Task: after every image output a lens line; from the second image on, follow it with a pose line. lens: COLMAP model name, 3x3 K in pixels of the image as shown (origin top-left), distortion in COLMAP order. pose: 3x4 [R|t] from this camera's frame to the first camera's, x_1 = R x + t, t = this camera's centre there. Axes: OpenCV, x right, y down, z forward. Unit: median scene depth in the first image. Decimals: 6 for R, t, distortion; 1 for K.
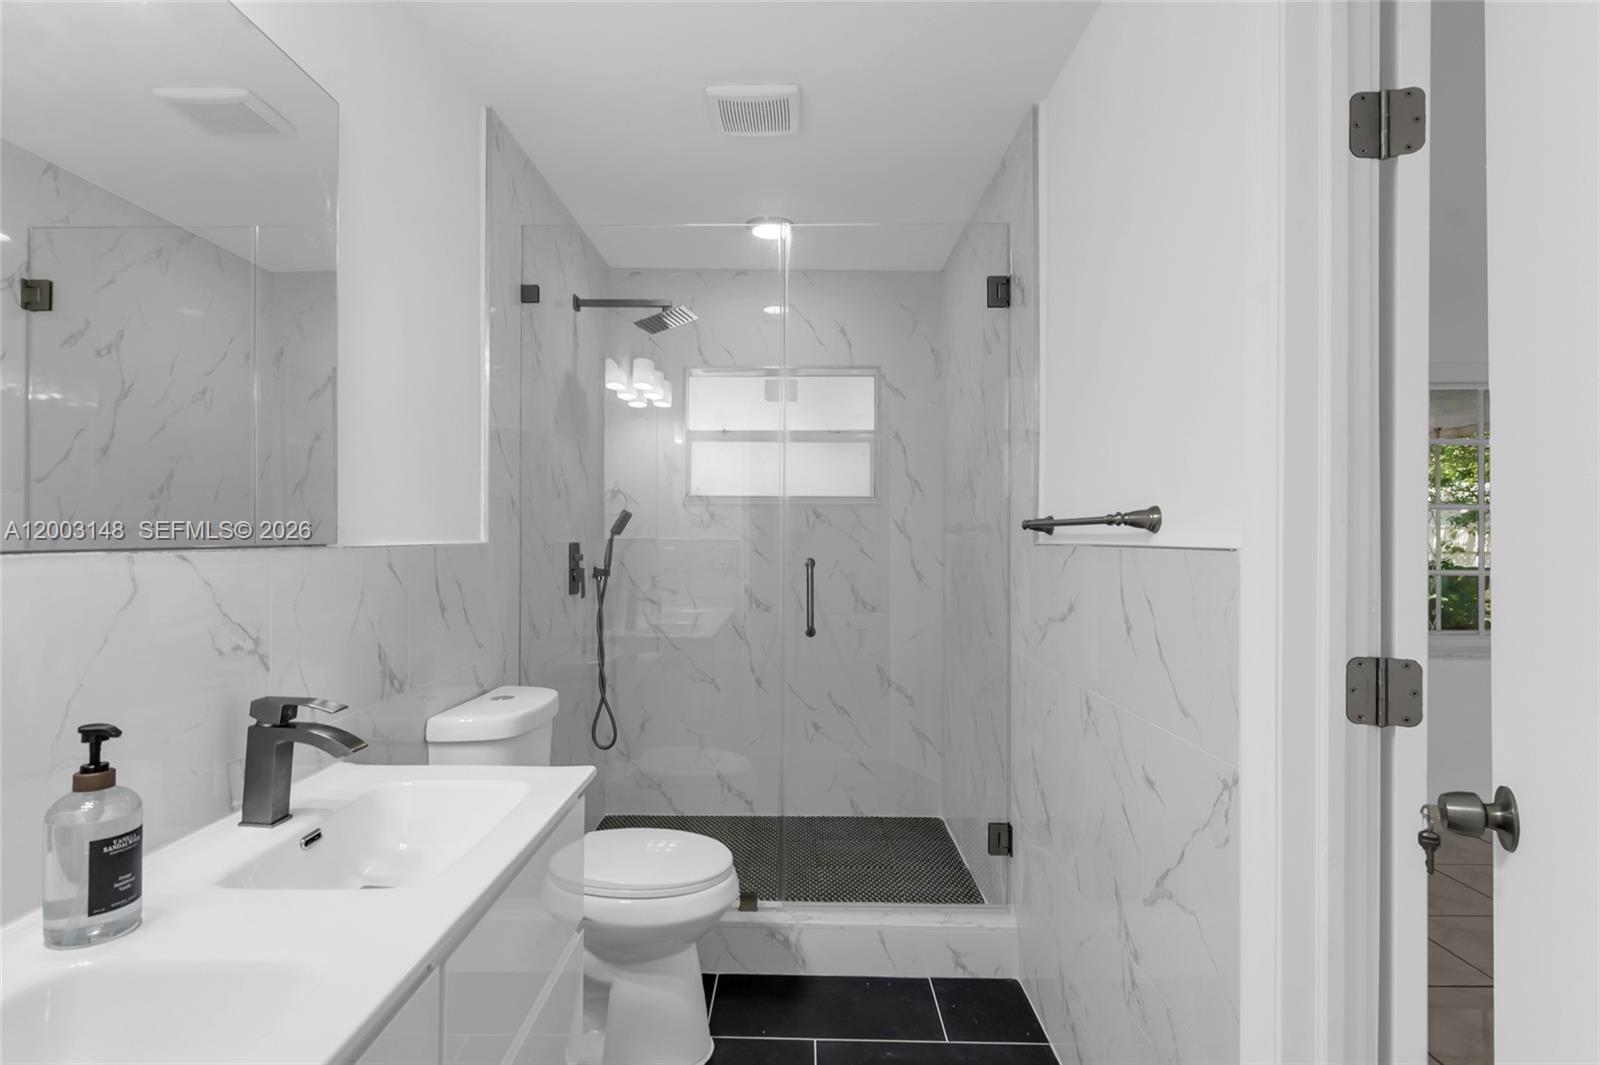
lens RADIAL K [[812.8, 0, 804.0], [0, 812.8, 534.1], [0, 0, 1]] dist [0.010427, 0.000118]
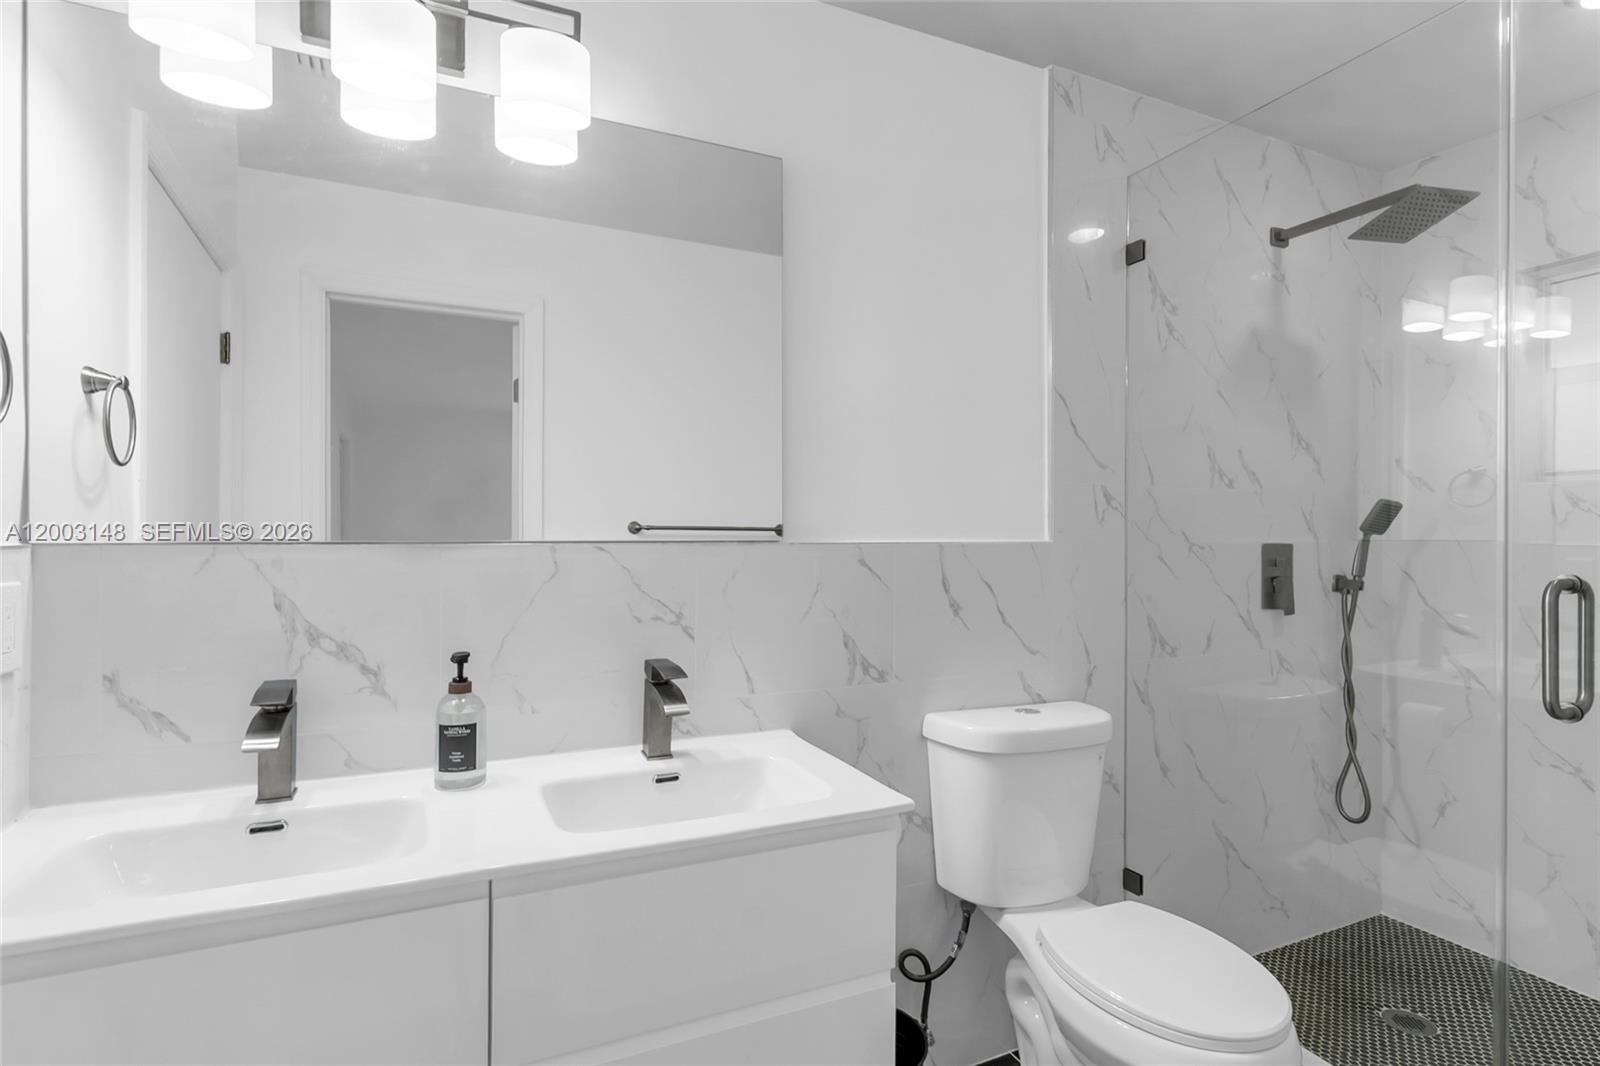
lens RADIAL K [[812.8, 0, 811.9], [0, 812.8, 531.3], [0, 0, 1]] dist [0.010427, 0.000118]
pose [[0.431074, -0.006204, -0.902295, 0.433842], [0.000966, 0.999979, -0.006414, 0.005583], [0.902316, 0.001893, 0.431071, 0.481264]]
